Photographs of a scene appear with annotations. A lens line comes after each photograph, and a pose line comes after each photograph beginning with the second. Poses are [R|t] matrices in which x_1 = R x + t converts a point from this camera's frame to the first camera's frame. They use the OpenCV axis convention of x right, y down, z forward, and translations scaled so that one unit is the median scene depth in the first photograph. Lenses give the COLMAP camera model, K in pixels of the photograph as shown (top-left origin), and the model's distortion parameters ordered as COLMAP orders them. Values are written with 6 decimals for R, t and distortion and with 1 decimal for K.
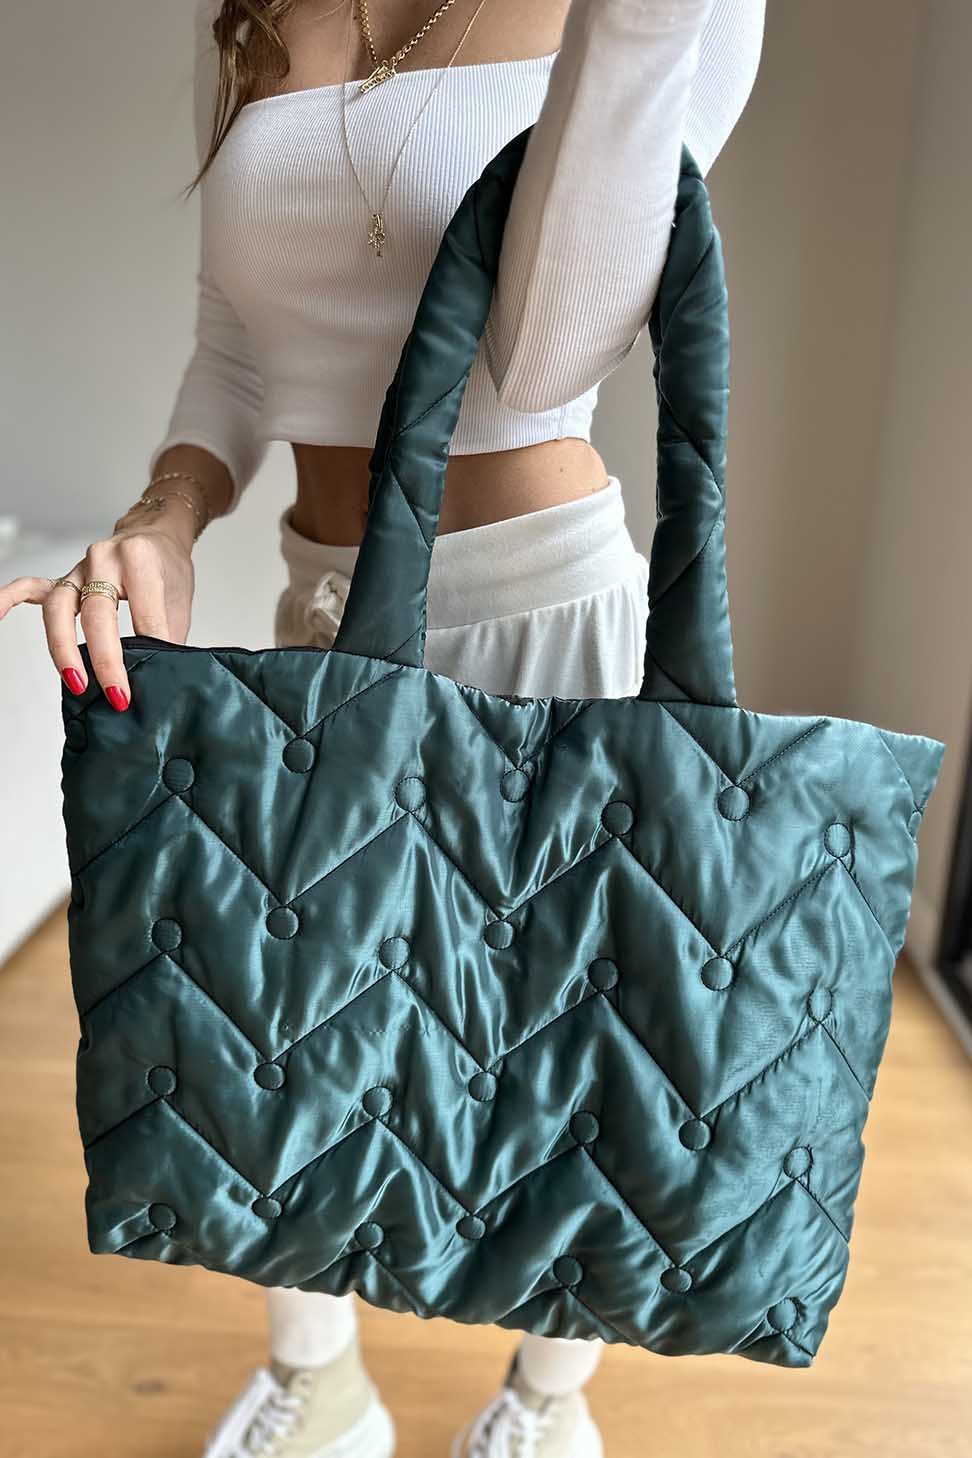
lens RADIAL K [[982.5, 0, 495.4], [0, 982.5, 729.4], [0, 0, 1]] dist [0.004034, -0.002150]
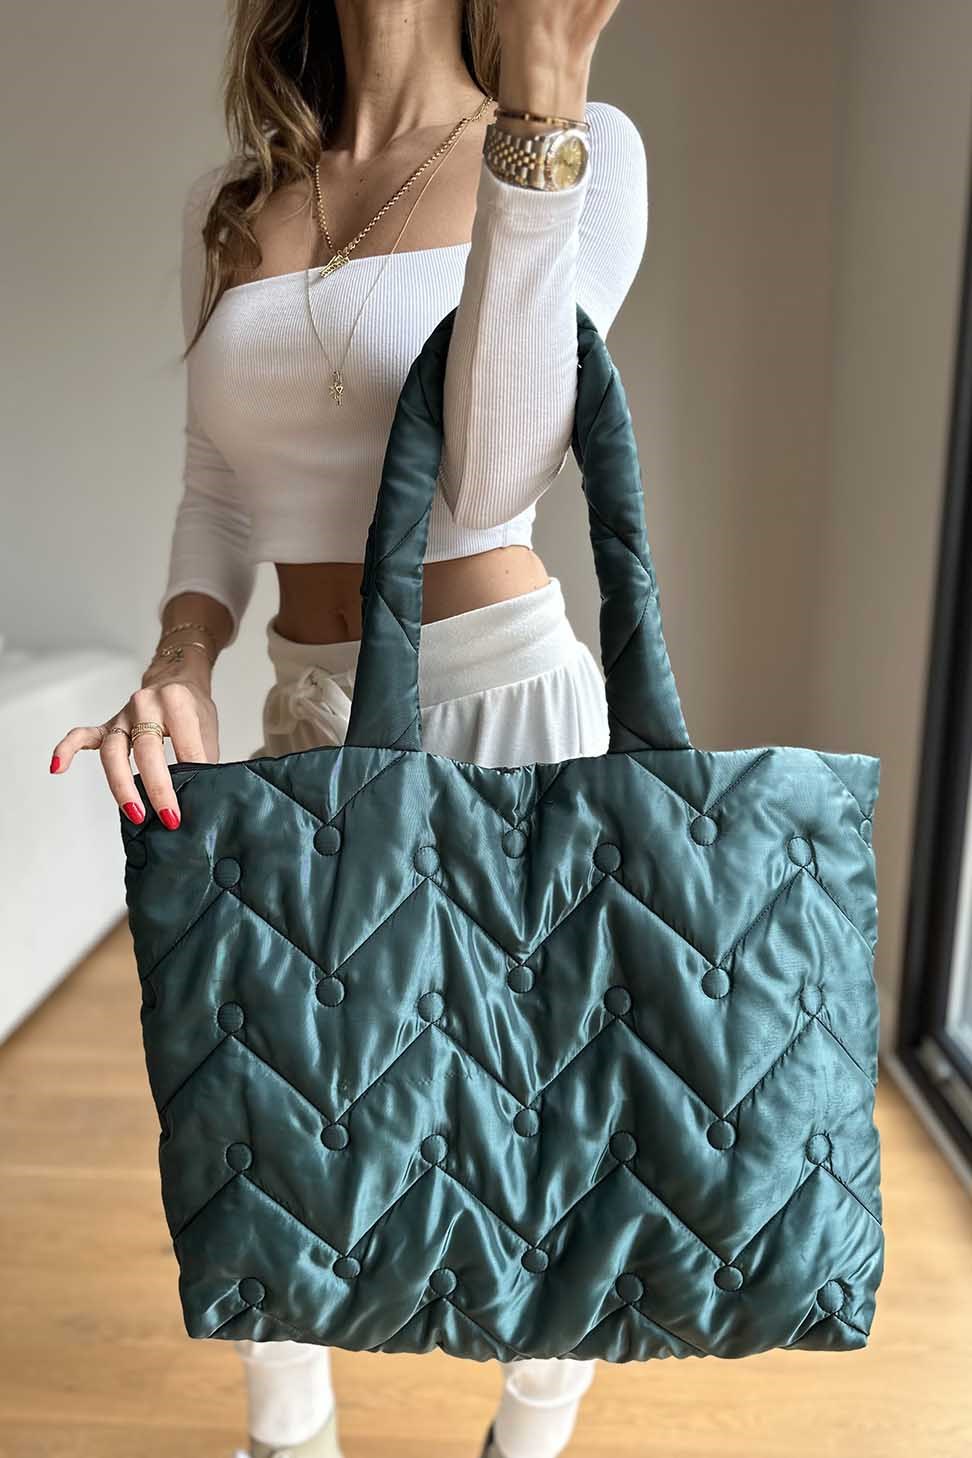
lens RADIAL K [[982.5, 0, 495.4], [0, 982.5, 729.4], [0, 0, 1]] dist [0.004034, -0.002150]
pose [[0.989661, -0.142732, 0.014064, -0.000030], [0.143367, 0.981759, -0.124883, 0.065098], [0.004018, 0.125608, 0.992072, -0.160091]]
